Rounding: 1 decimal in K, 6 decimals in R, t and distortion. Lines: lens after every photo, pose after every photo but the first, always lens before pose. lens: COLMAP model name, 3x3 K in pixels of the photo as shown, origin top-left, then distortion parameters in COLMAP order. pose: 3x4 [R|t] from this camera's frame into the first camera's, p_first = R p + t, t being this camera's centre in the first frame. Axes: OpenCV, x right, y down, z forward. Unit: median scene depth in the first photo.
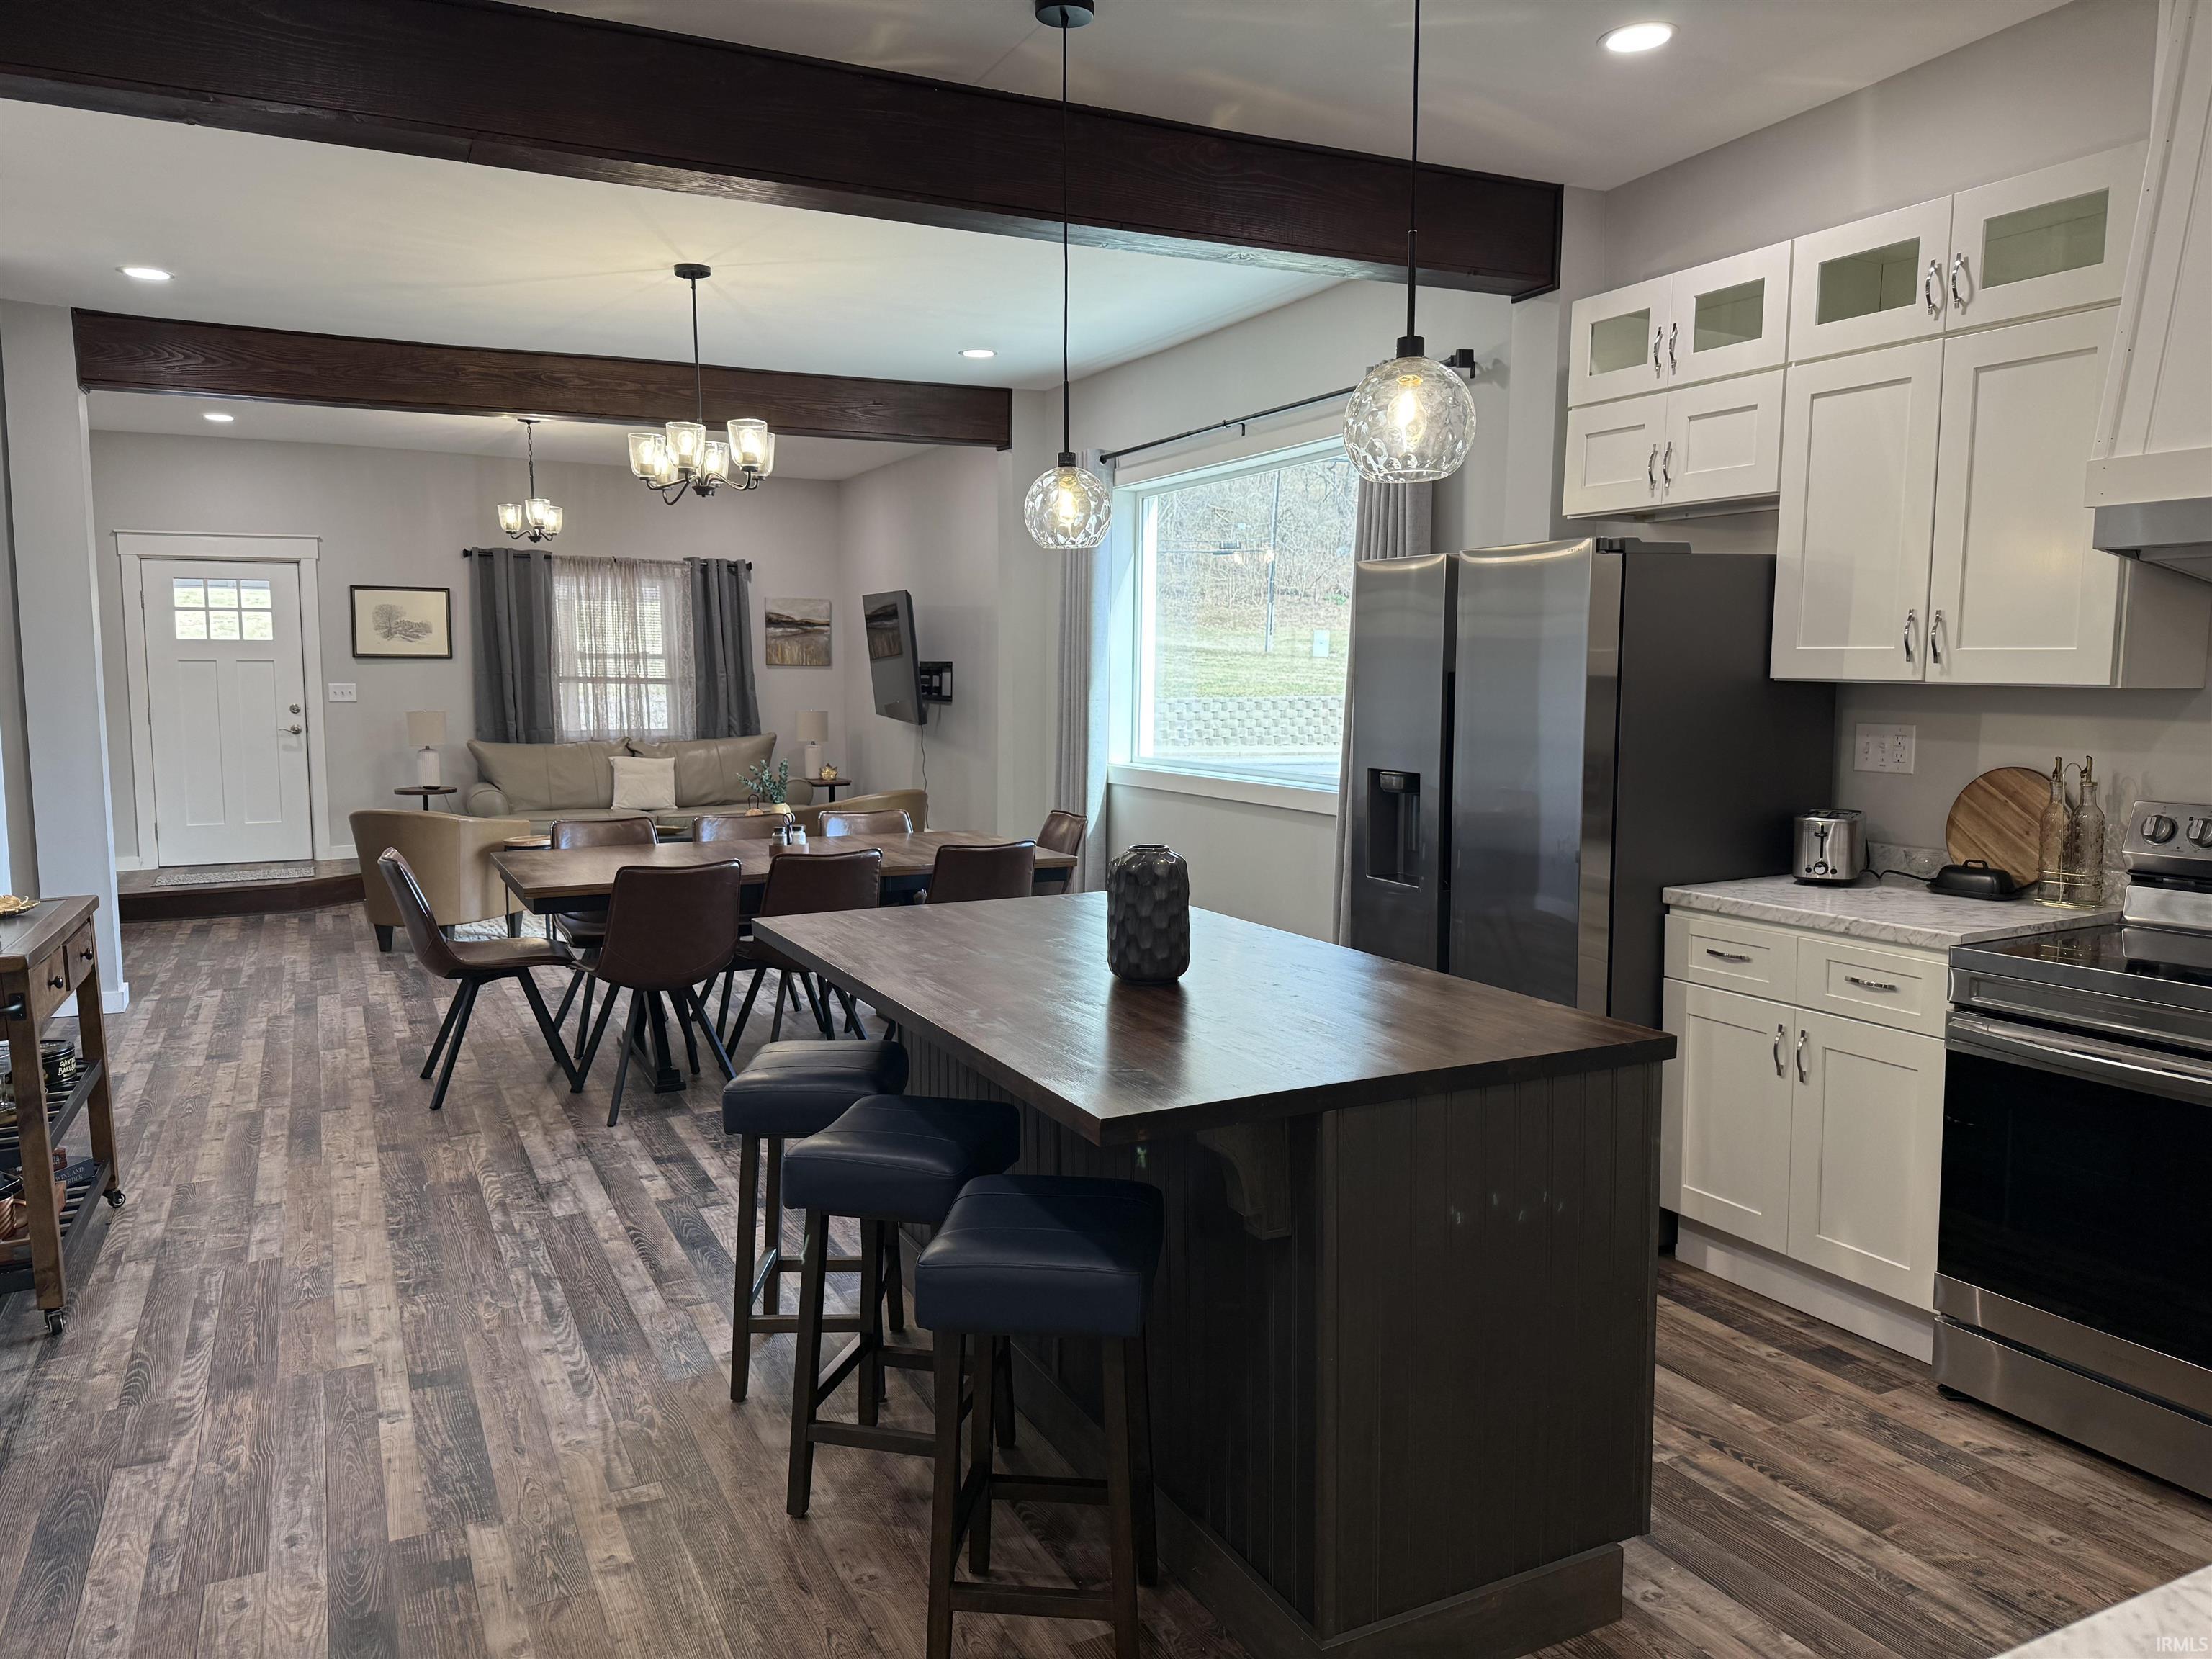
lens RADIAL K [[1575.5, 0, 1110.4], [0, 1575.5, 823.2], [0, 0, 1]] dist [0.006314, -0.001711]
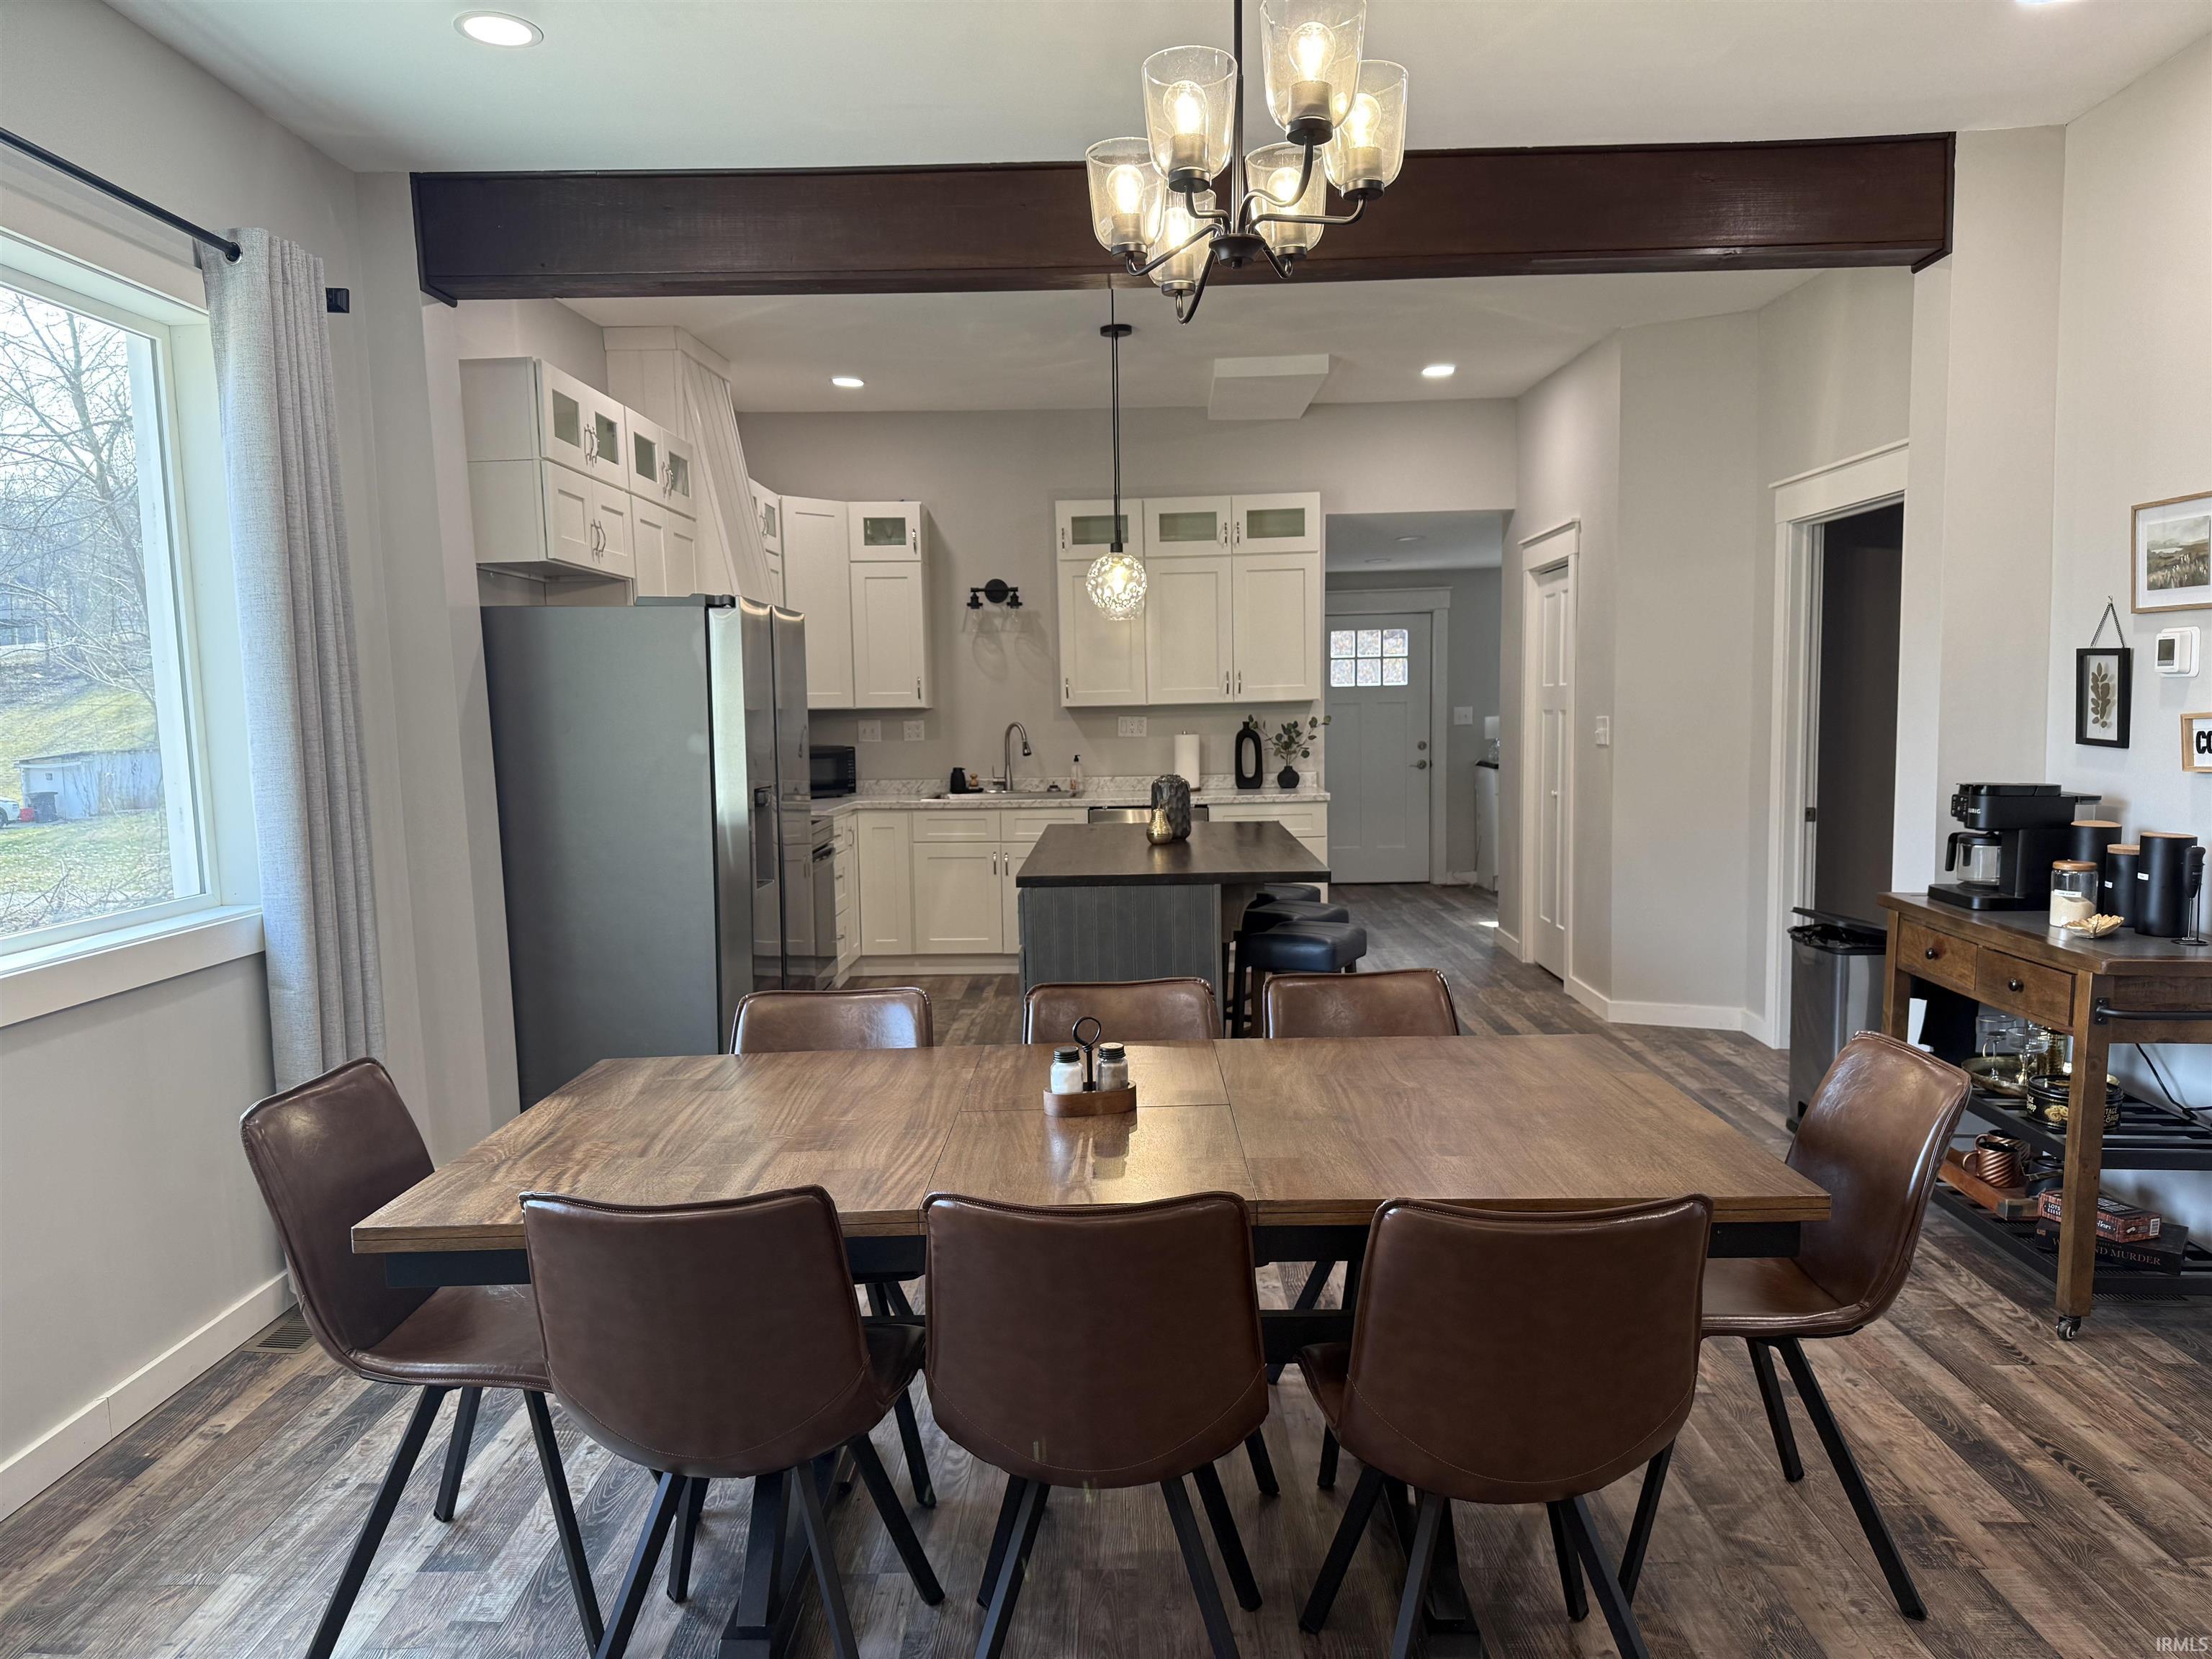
lens RADIAL K [[1552.6, 0, 1103.0], [0, 1552.6, 835.6], [0, 0, 1]] dist [0.088962, -0.099121]
pose [[-0.885660, -0.020752, 0.463871, -0.701714], [0.069927, 0.981647, 0.177426, -0.229282], [-0.459039, 0.189576, -0.867954, 2.330342]]
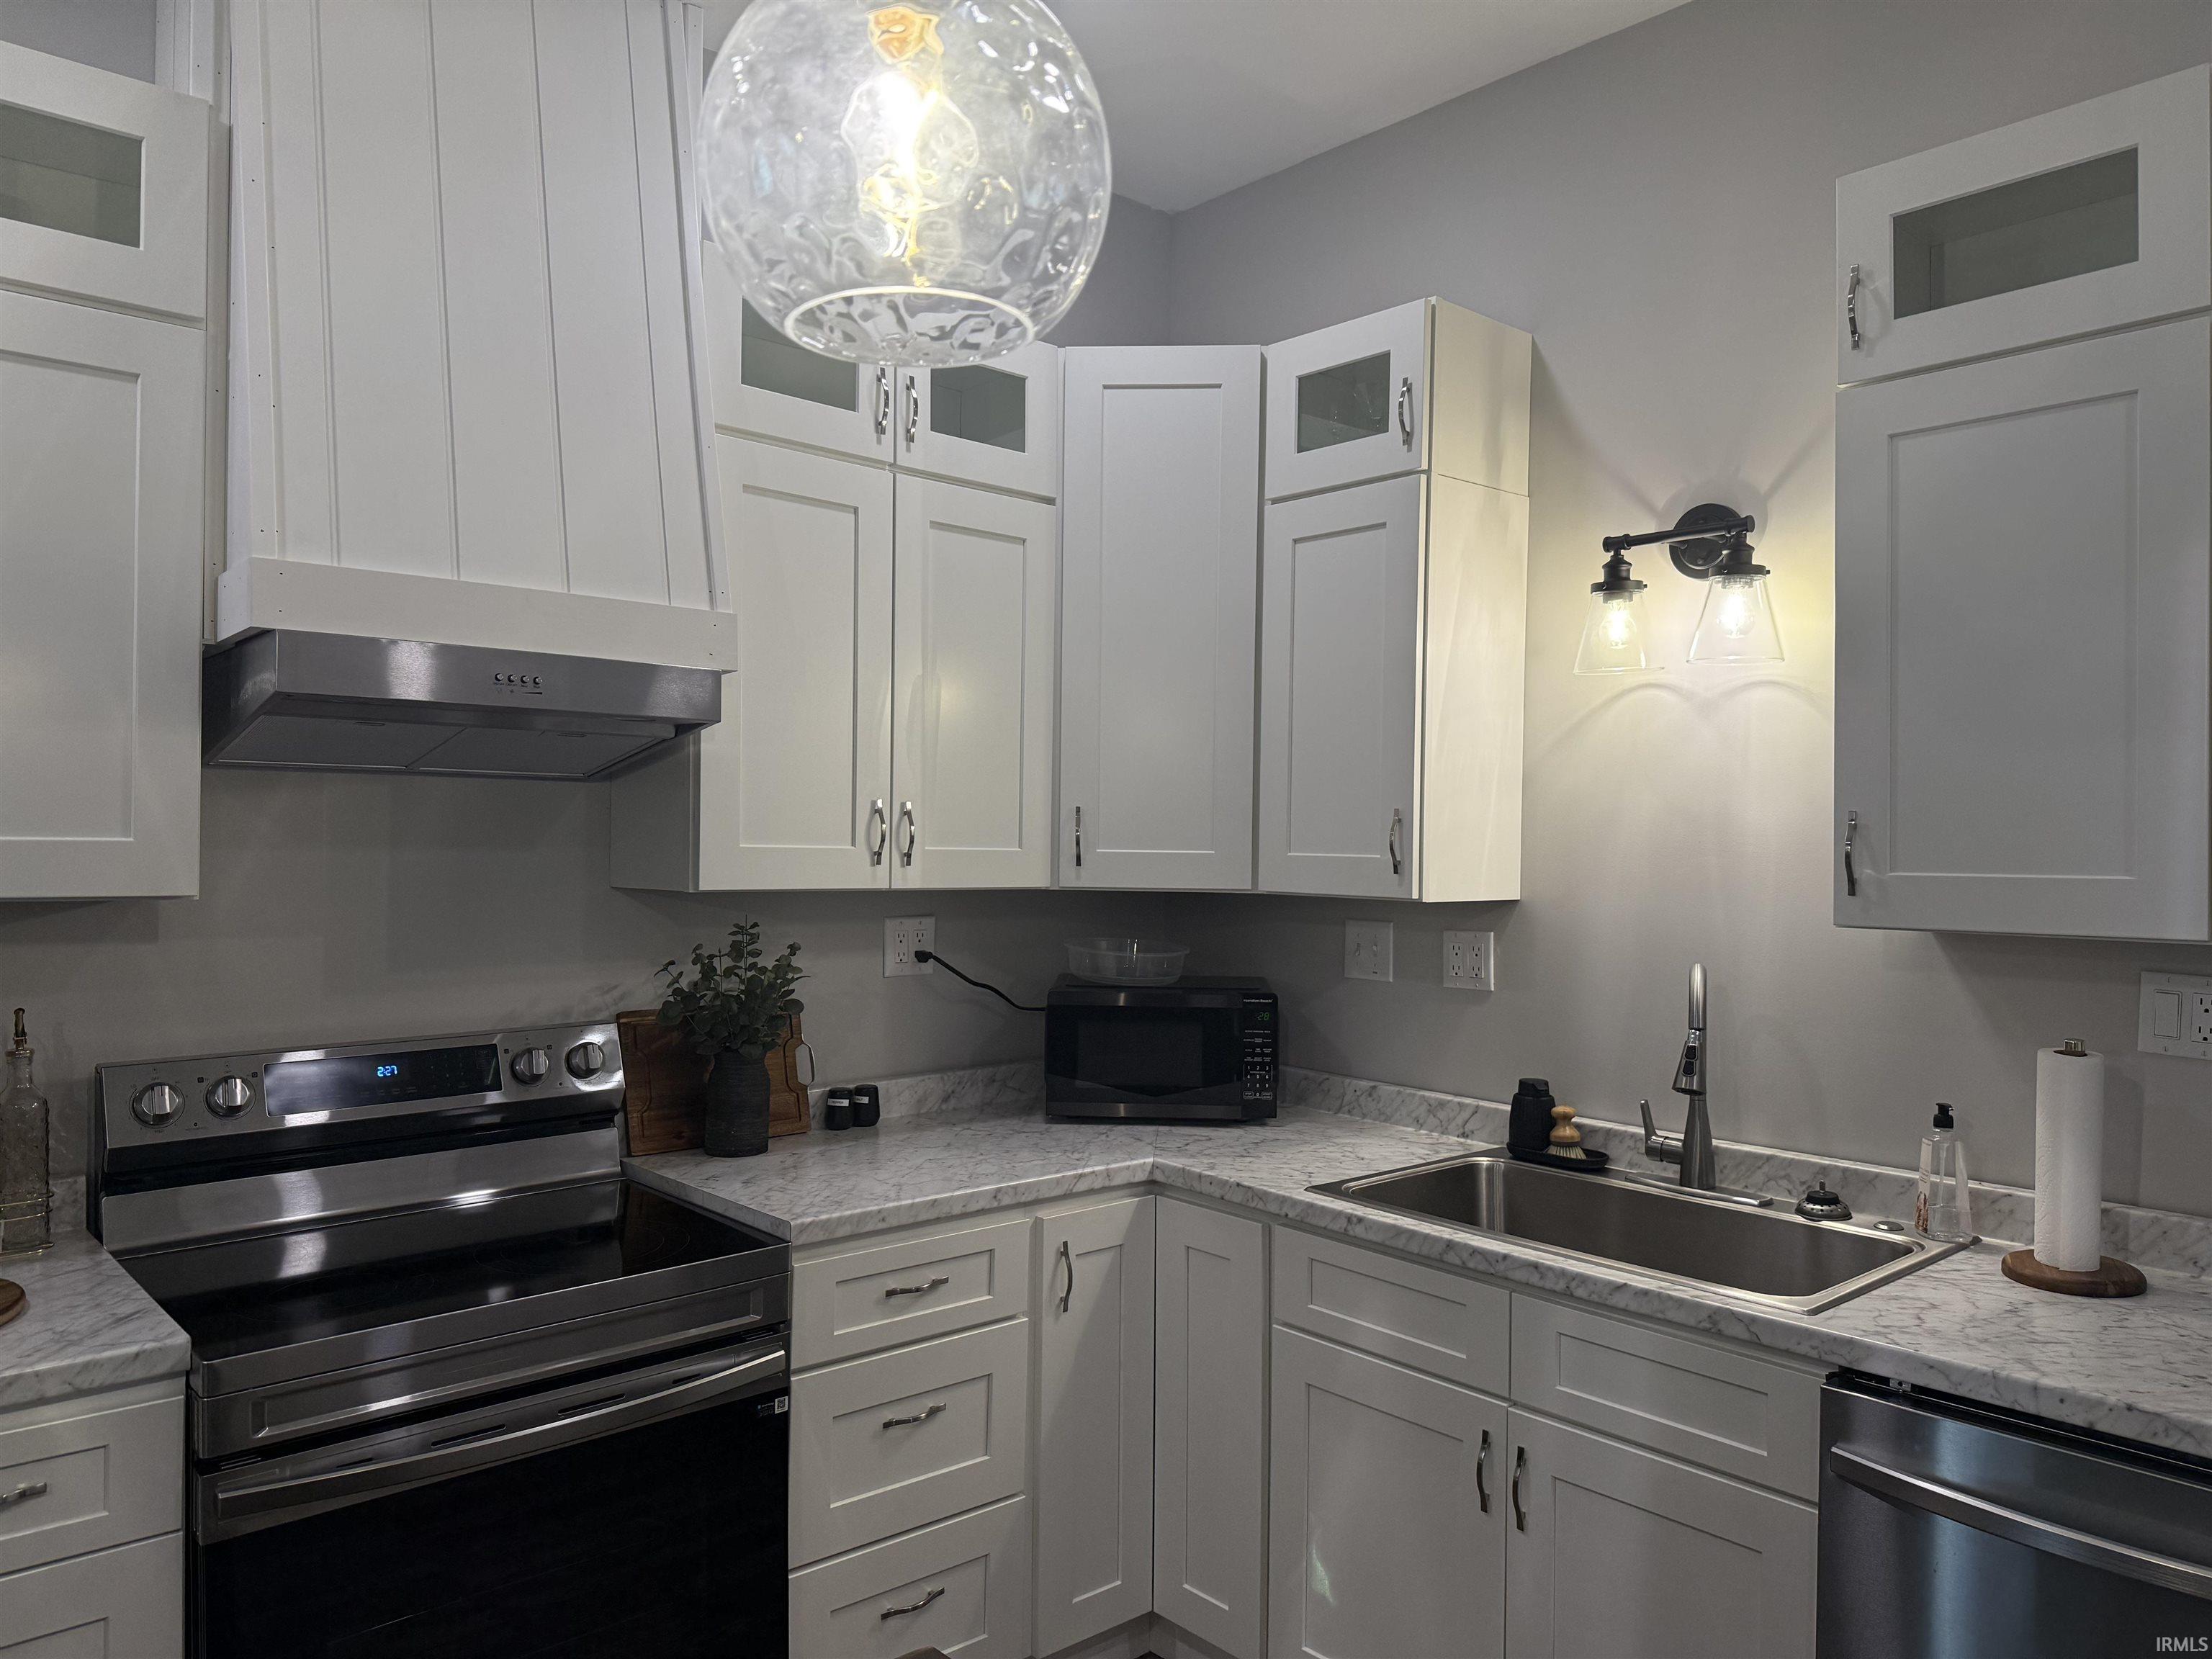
lens RADIAL K [[1537.4, 0, 1104.3], [0, 1537.4, 837.4], [0, 0, 1]] dist [0.094542, -0.155229]
pose [[-0.259509, -0.001311, 0.965740, -0.085475], [0.088112, 0.995796, 0.025029, -0.086472], [-0.961713, 0.091589, -0.258302, 0.728411]]
